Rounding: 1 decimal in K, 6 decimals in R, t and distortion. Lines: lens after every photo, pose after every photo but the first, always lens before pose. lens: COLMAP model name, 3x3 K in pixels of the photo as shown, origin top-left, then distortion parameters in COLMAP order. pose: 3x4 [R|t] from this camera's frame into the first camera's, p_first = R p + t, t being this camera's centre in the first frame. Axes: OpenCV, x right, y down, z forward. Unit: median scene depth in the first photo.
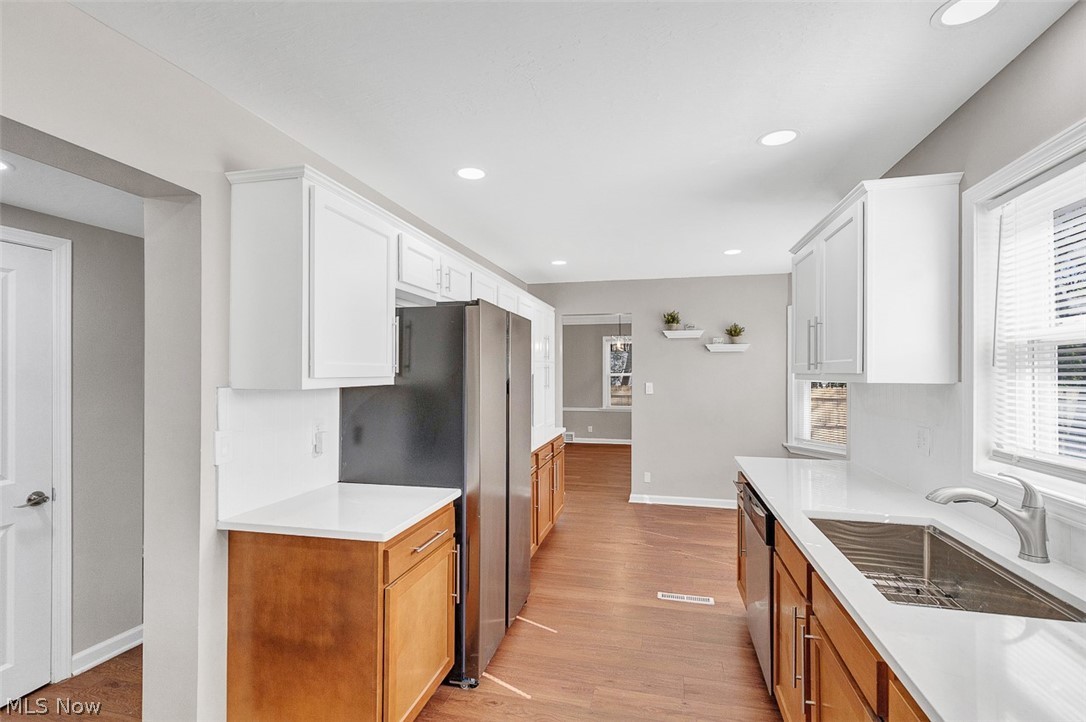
lens RADIAL K [[499.6, 0, 541.2], [0, 499.6, 362.1], [0, 0, 1]] dist [0.011869, -0.001176]
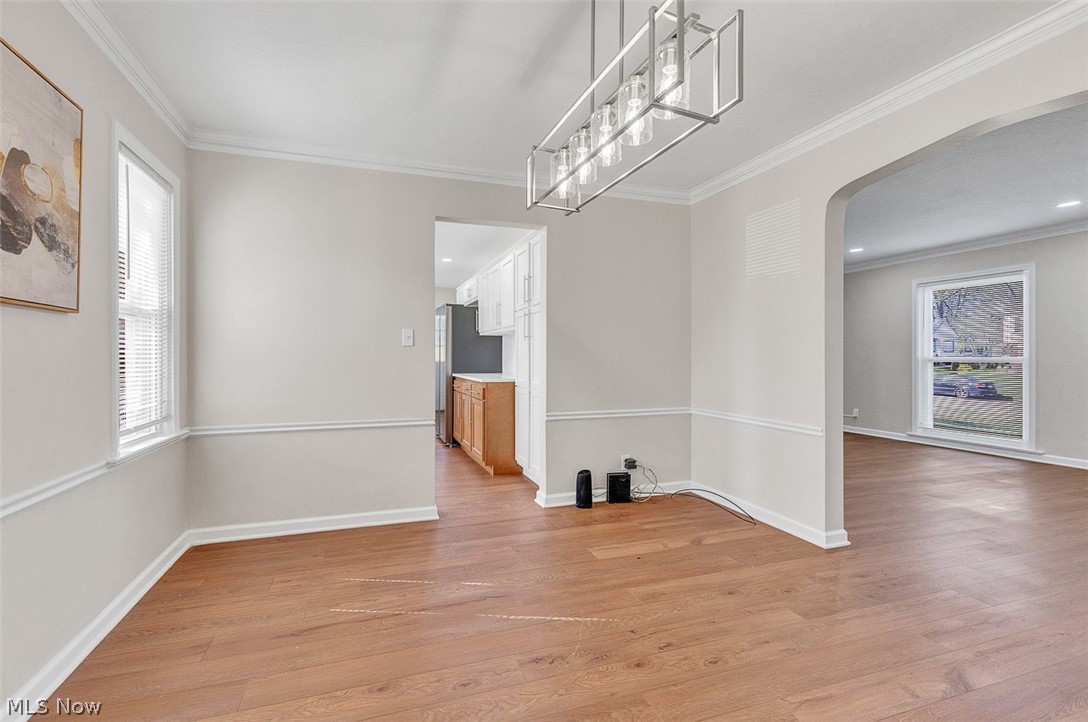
lens RADIAL K [[500.5, 0, 542.2], [0, 500.5, 362.1], [0, 0, 1]] dist [0.011869, -0.001176]
pose [[-0.837159, 0.002838, -0.546953, 0.424058], [0.007603, 0.999950, -0.006448, 0.090110], [0.546907, -0.009556, -0.837139, 1.649302]]
